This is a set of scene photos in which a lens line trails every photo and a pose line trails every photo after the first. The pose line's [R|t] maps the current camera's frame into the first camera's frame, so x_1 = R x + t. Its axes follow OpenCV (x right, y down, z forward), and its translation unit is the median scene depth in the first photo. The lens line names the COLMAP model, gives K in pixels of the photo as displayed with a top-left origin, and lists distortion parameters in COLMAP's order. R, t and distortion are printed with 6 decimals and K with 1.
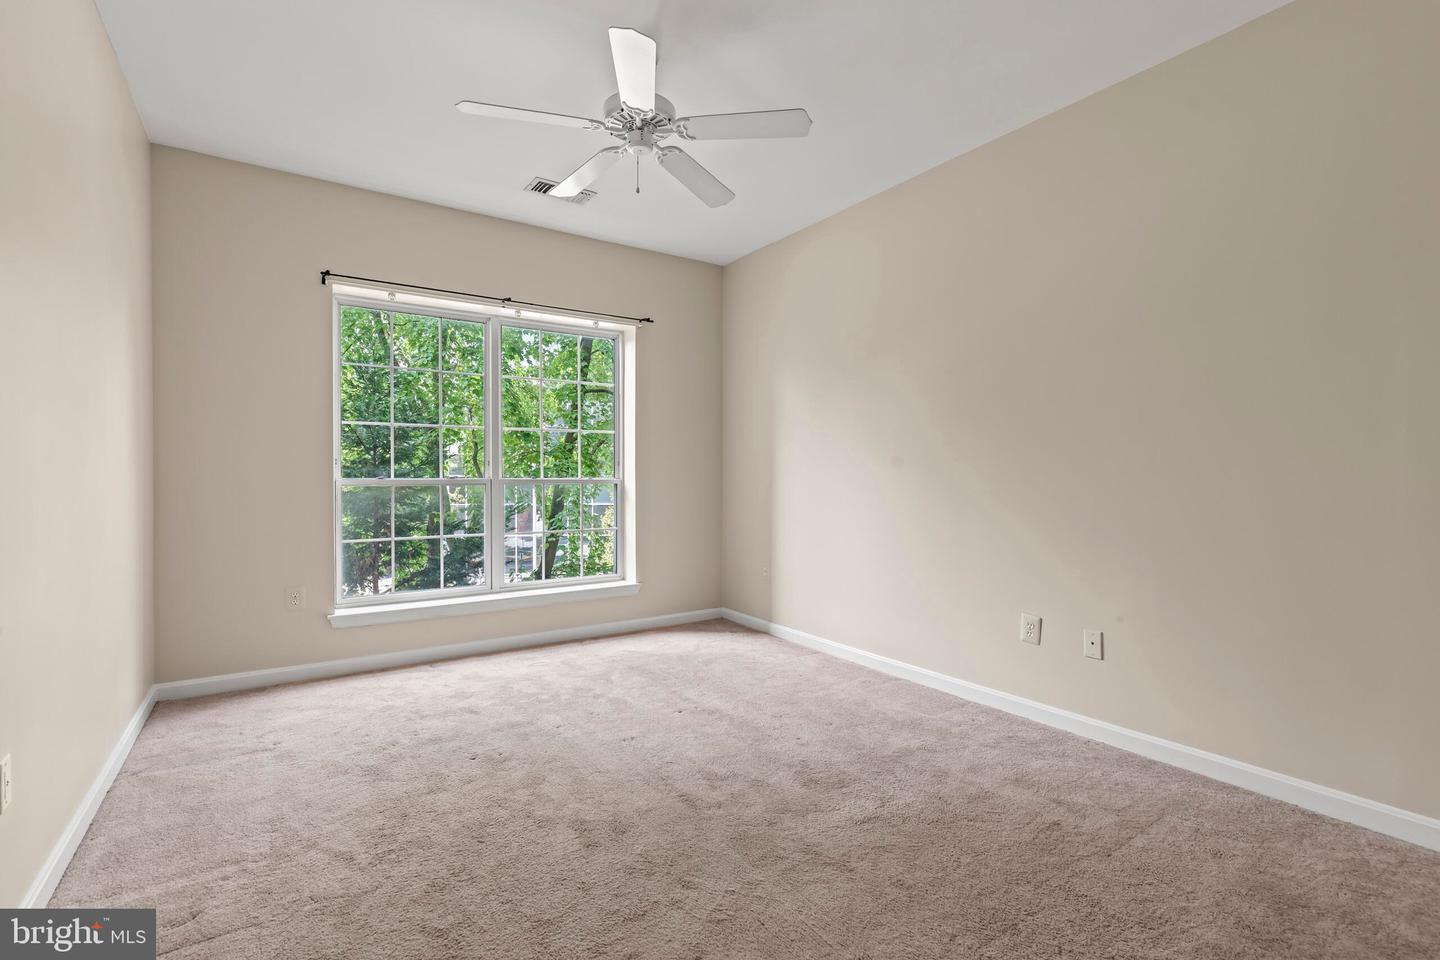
lens RADIAL K [[647.8, 0, 713.2], [0, 647.8, 478.4], [0, 0, 1]] dist [0.005353, -0.000544]
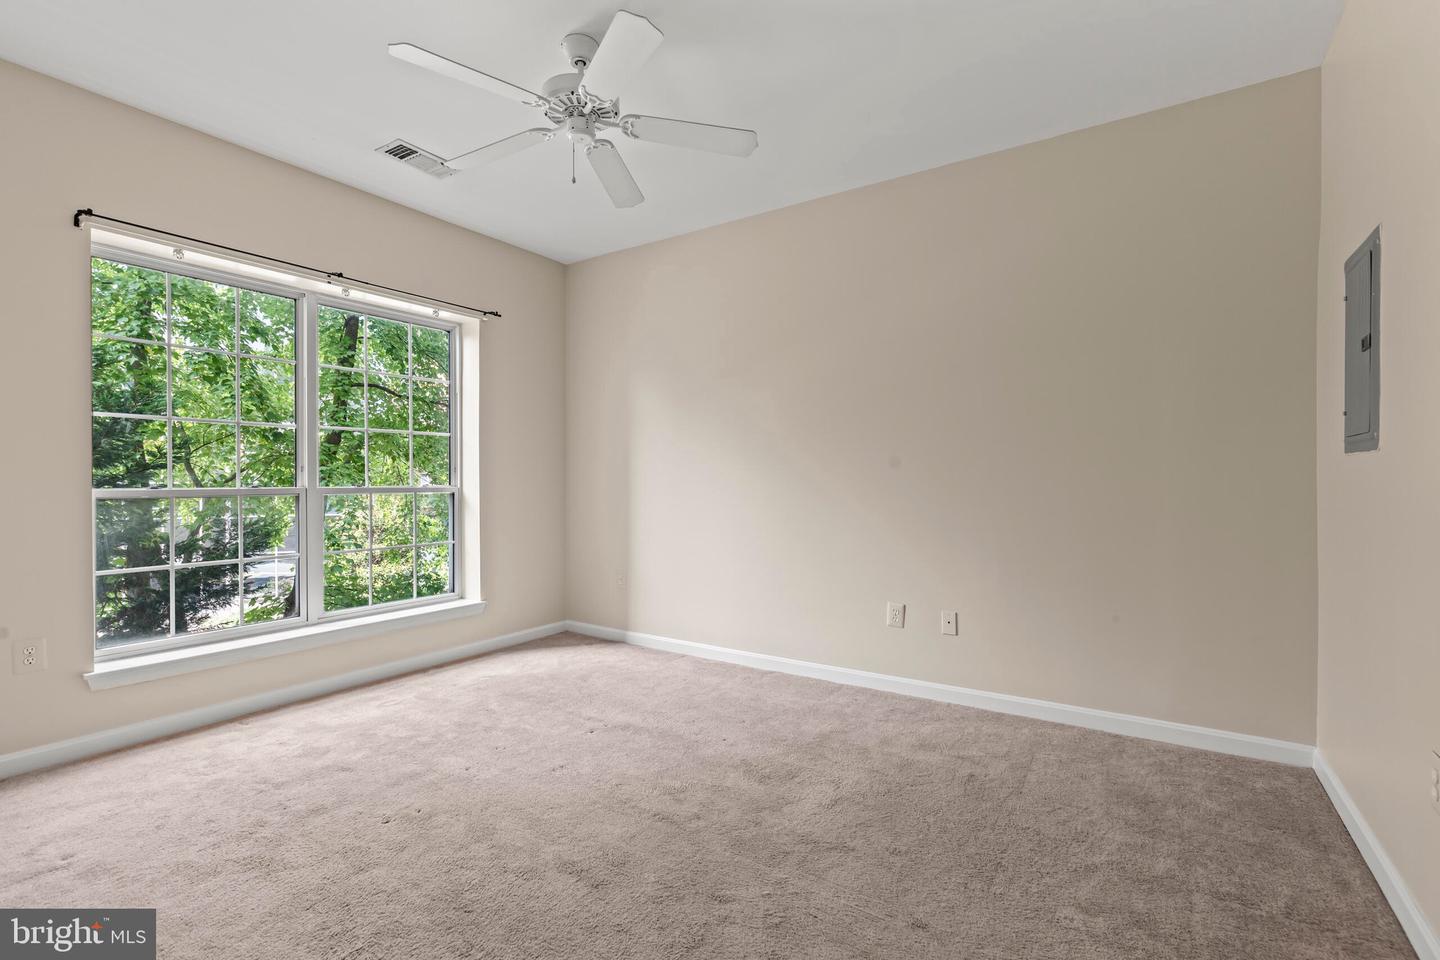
lens RADIAL K [[647.8, 0, 713.2], [0, 647.8, 478.4], [0, 0, 1]] dist [0.005353, -0.000544]
pose [[0.926975, -0.001230, 0.375122, -0.245532], [0.004471, 0.999960, -0.007770, -0.003351], [-0.375097, 0.008880, 0.926943, 0.049781]]
